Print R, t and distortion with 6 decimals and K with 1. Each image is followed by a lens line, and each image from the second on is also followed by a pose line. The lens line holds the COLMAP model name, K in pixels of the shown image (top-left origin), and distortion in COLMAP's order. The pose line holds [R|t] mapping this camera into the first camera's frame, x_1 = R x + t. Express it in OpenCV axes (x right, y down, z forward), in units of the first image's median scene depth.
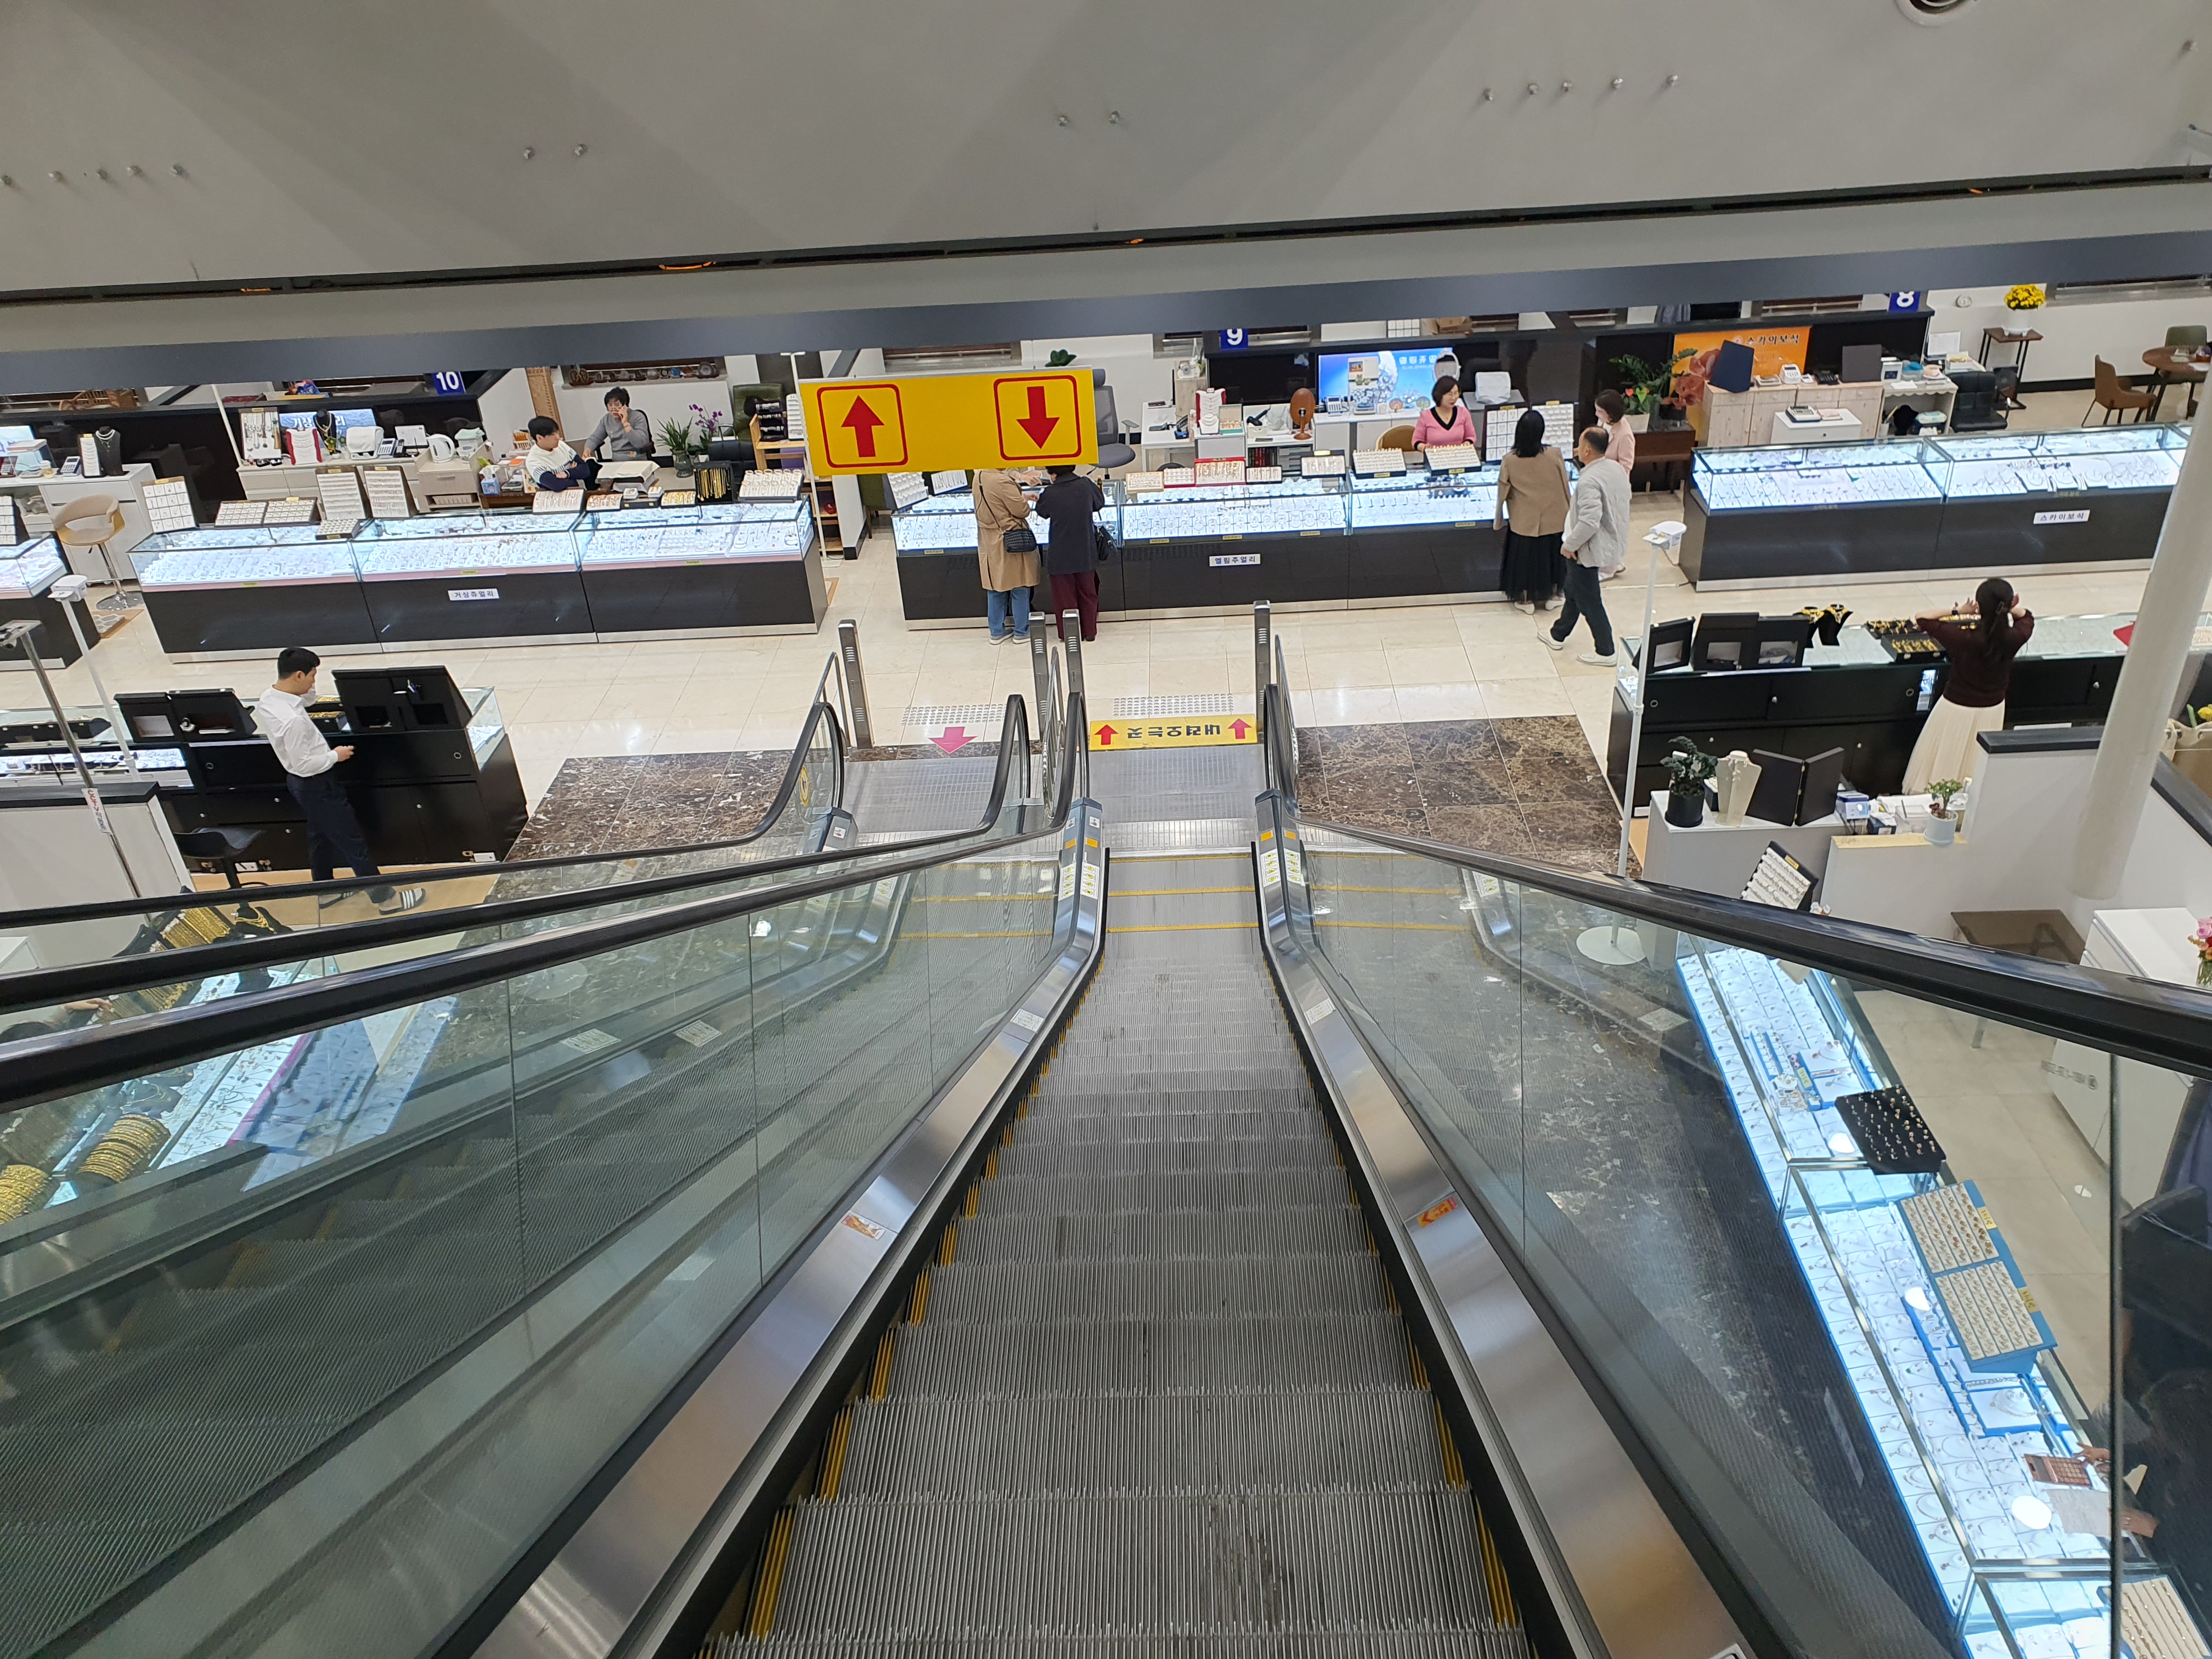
lens RADIAL K [[1760.3, 0, 1106.0], [0, 1760.3, 829.5], [0, 0, 1]] dist [0.243366, -0.460010]
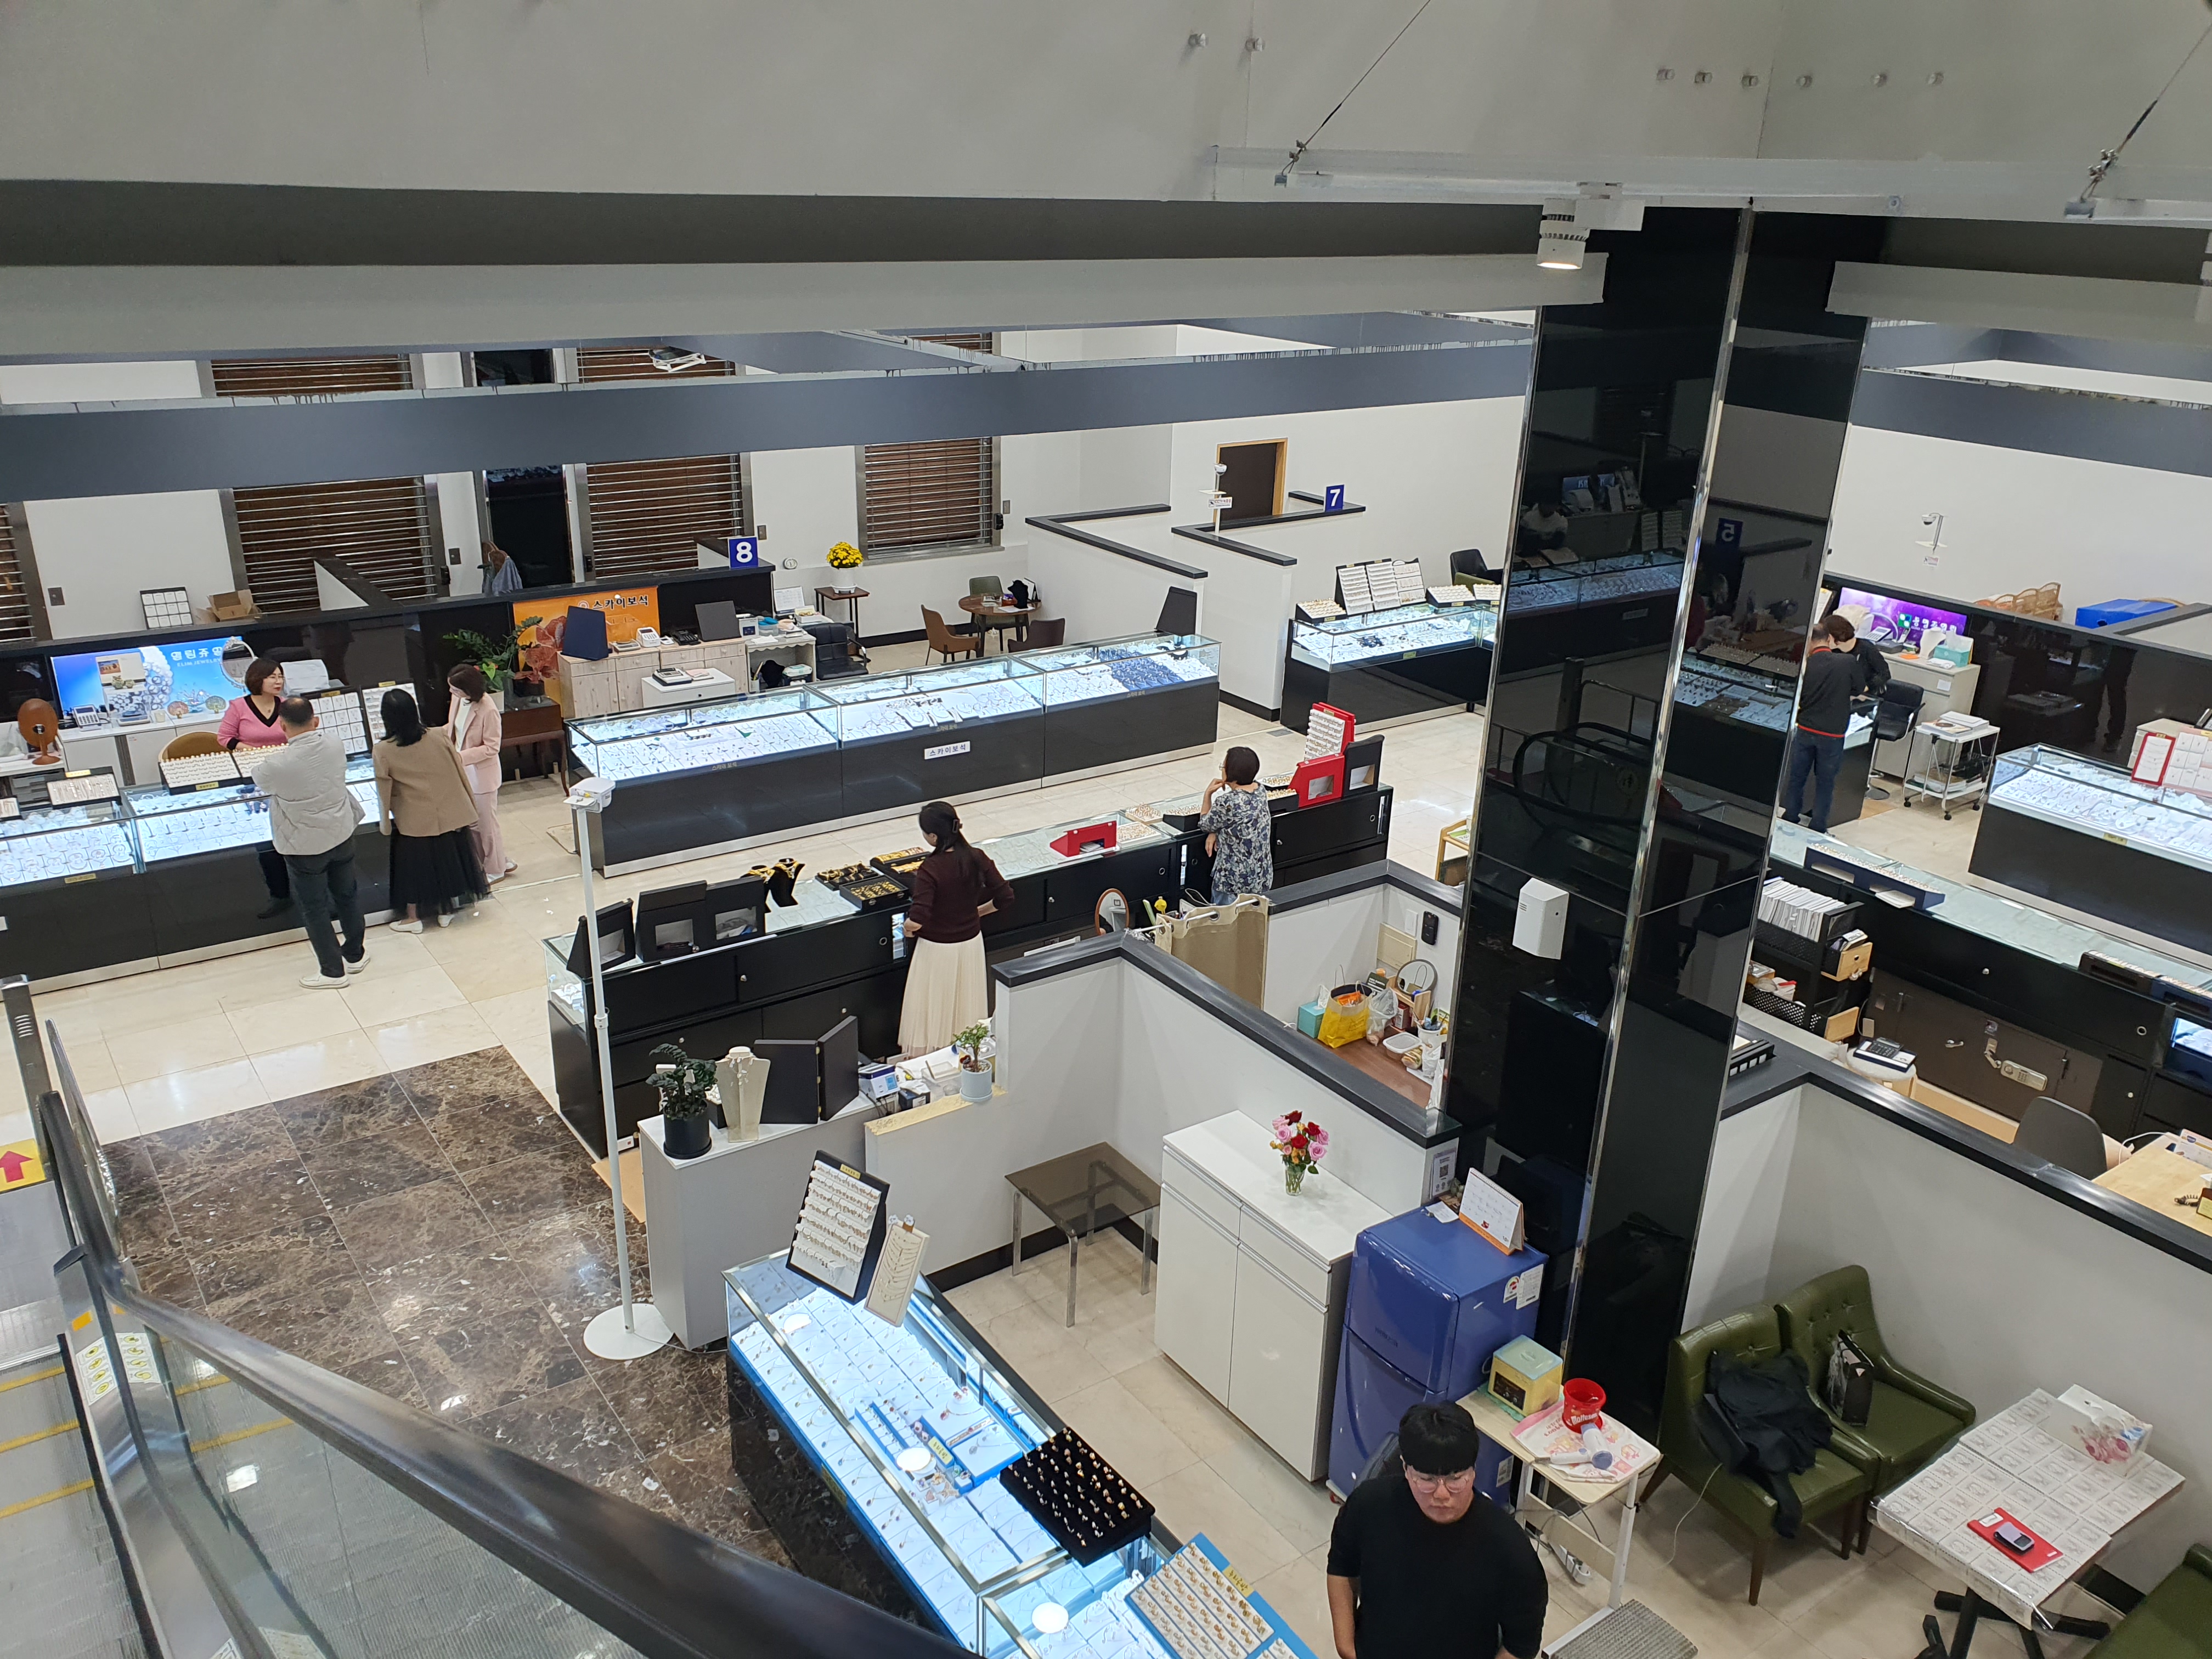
lens RADIAL K [[1694.9, 0, 1114.1], [0, 1694.9, 862.9], [0, 0, 1]] dist [-0.003905, 0.012825]
pose [[0.787127, -0.144742, 0.599567, 0.035759], [0.239471, 0.967535, -0.080809, -0.016484], [-0.568405, 0.207186, 0.796235, 0.224535]]
